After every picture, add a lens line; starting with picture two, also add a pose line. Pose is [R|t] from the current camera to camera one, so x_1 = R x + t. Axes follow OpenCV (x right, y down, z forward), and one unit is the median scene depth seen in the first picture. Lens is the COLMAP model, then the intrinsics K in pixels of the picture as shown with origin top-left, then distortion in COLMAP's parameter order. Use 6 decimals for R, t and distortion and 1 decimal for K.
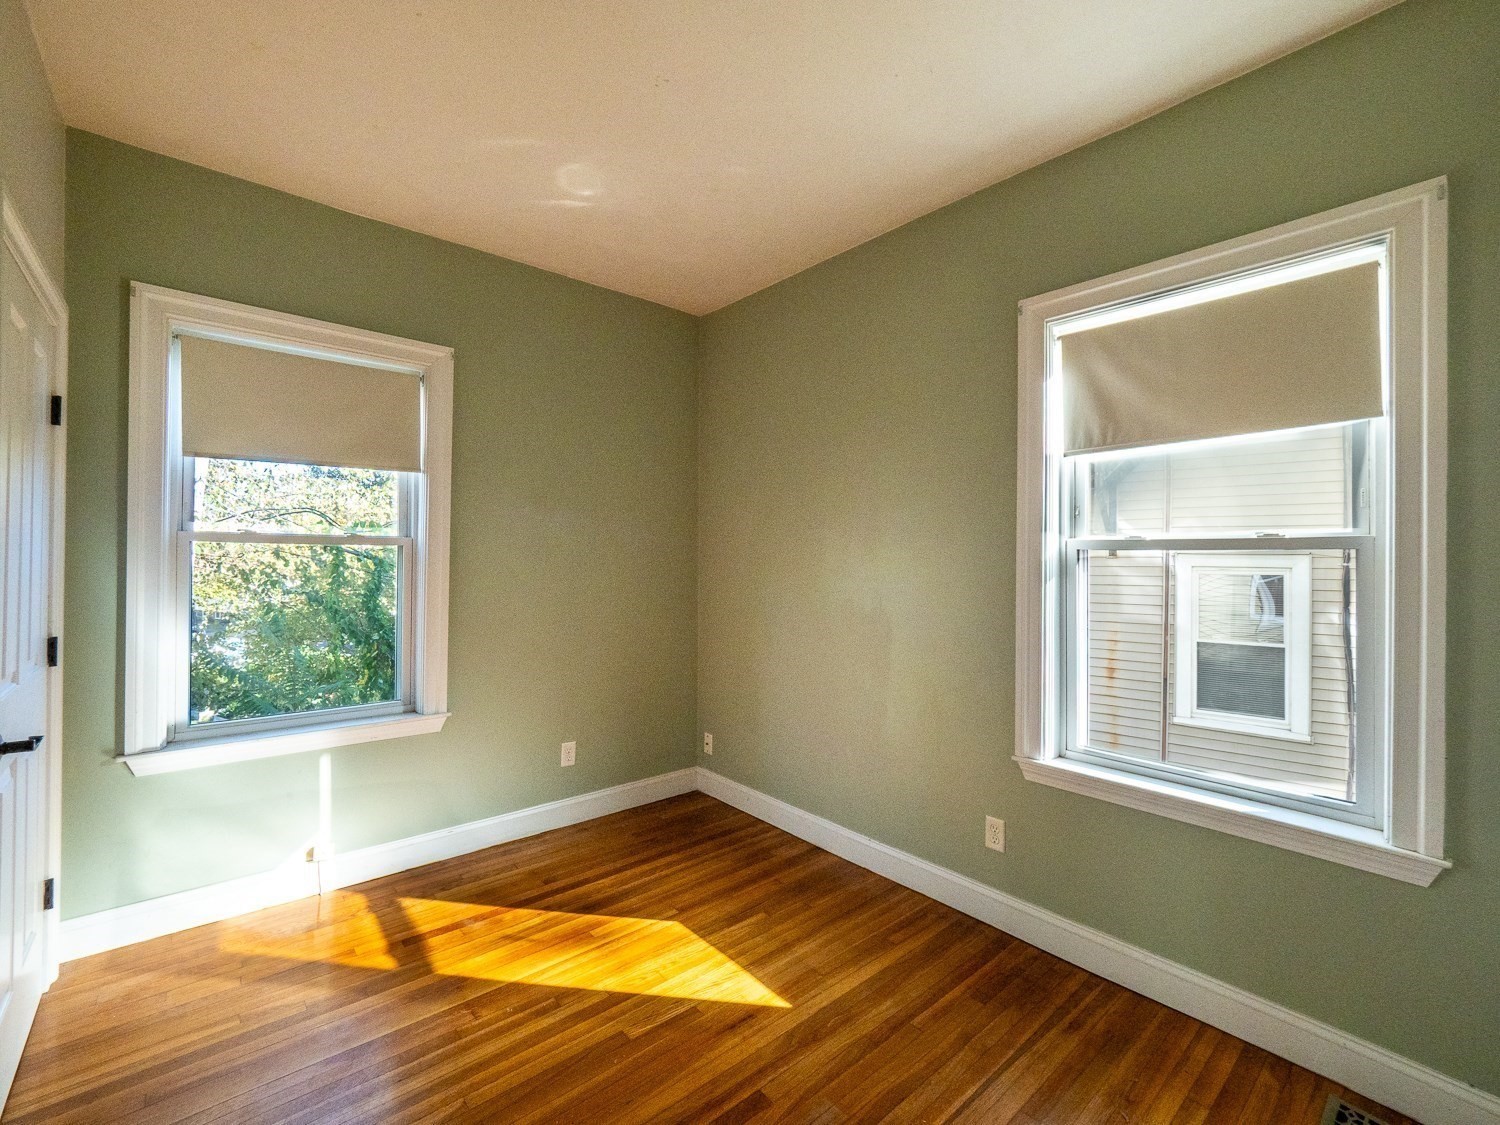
lens RADIAL K [[658.9, 0, 751.1], [0, 658.9, 558.7], [0, 0, 1]] dist [0.000219, -0.000390]
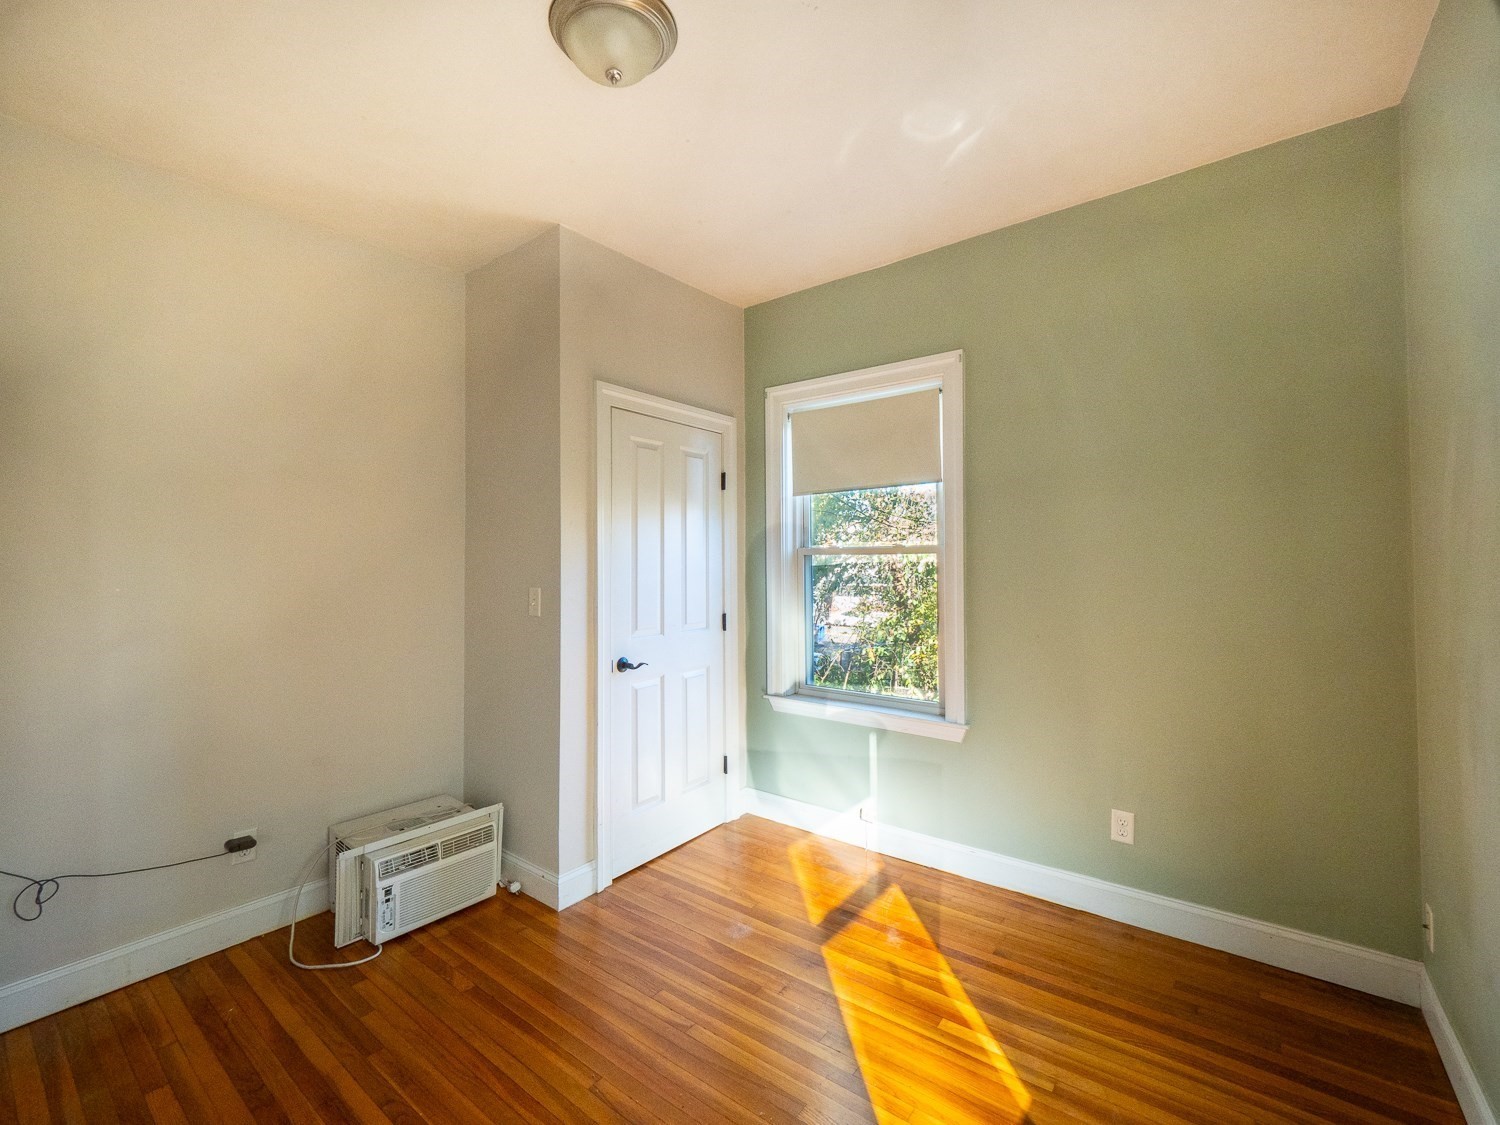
lens RADIAL K [[658.9, 0, 740.3], [0, 658.9, 555.6], [0, 0, 1]] dist [0.000219, -0.000390]
pose [[0.199476, -0.023792, -0.979614, 0.506954], [0.000440, 0.999707, -0.024190, 0.009514], [0.979903, 0.004394, 0.199429, 0.571490]]
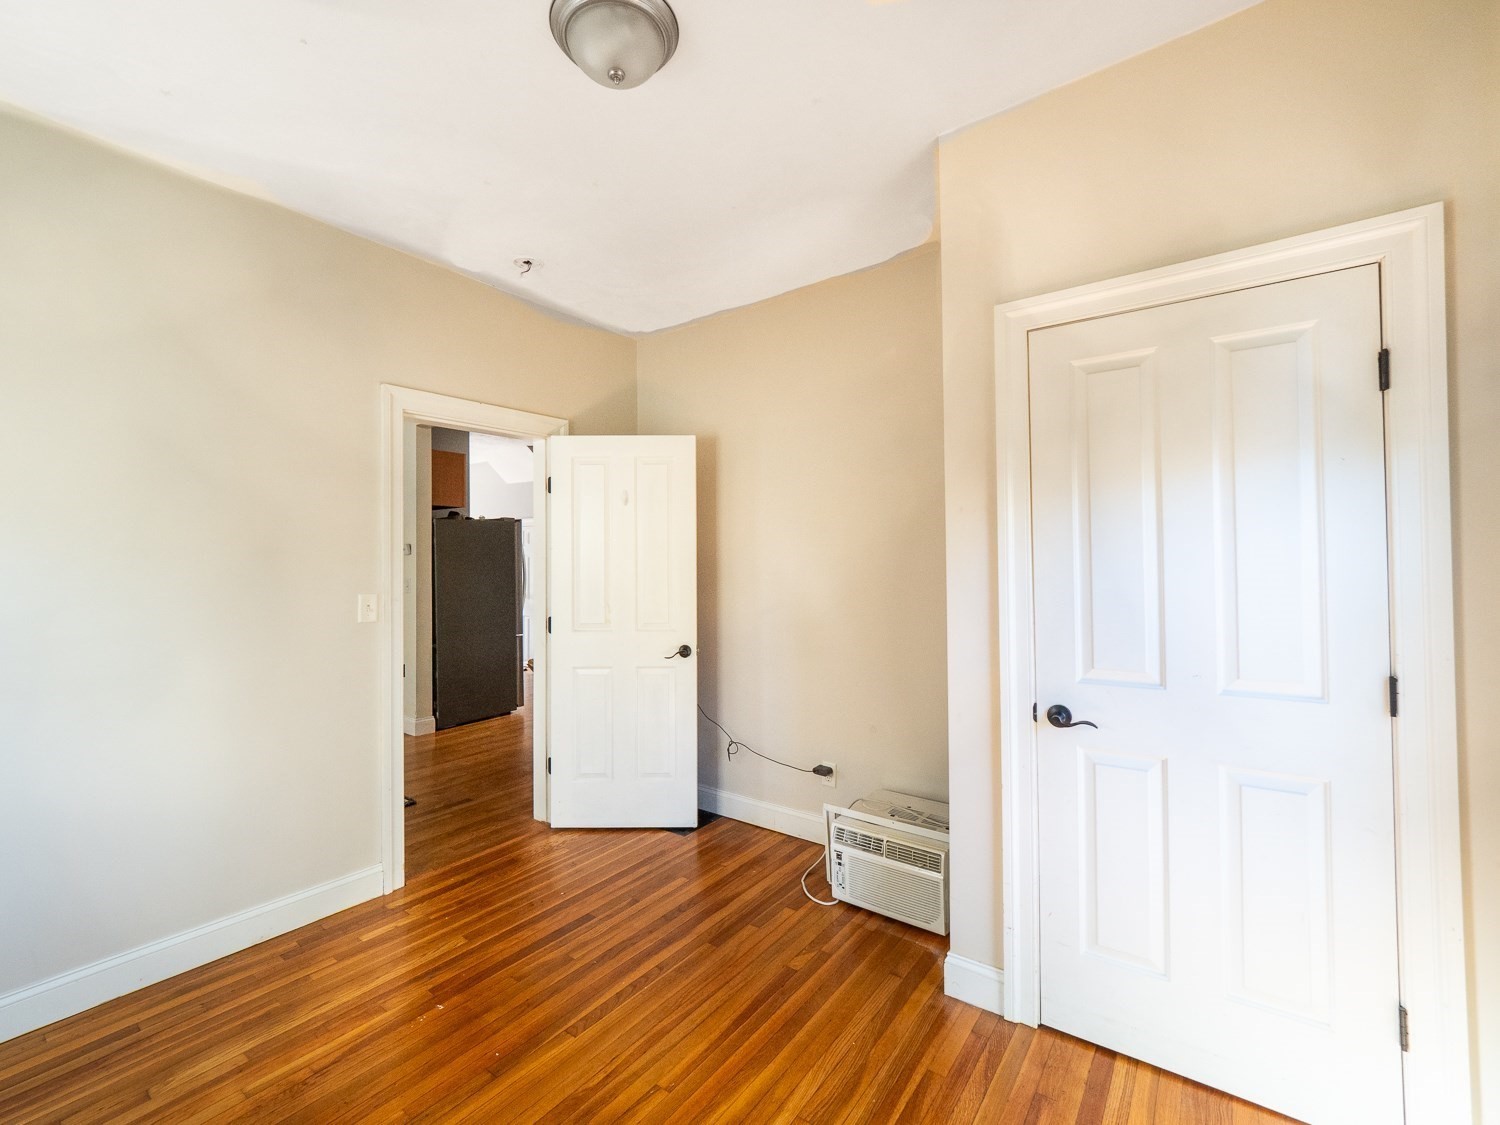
lens RADIAL K [[658.9, 0, 741.0], [0, 658.9, 554.1], [0, 0, 1]] dist [0.000219, -0.000390]
pose [[-0.972362, -0.003011, -0.233460, -0.123382], [-0.002824, 0.999995, -0.001136, -0.010231], [0.233463, -0.000446, -0.972366, 1.241074]]
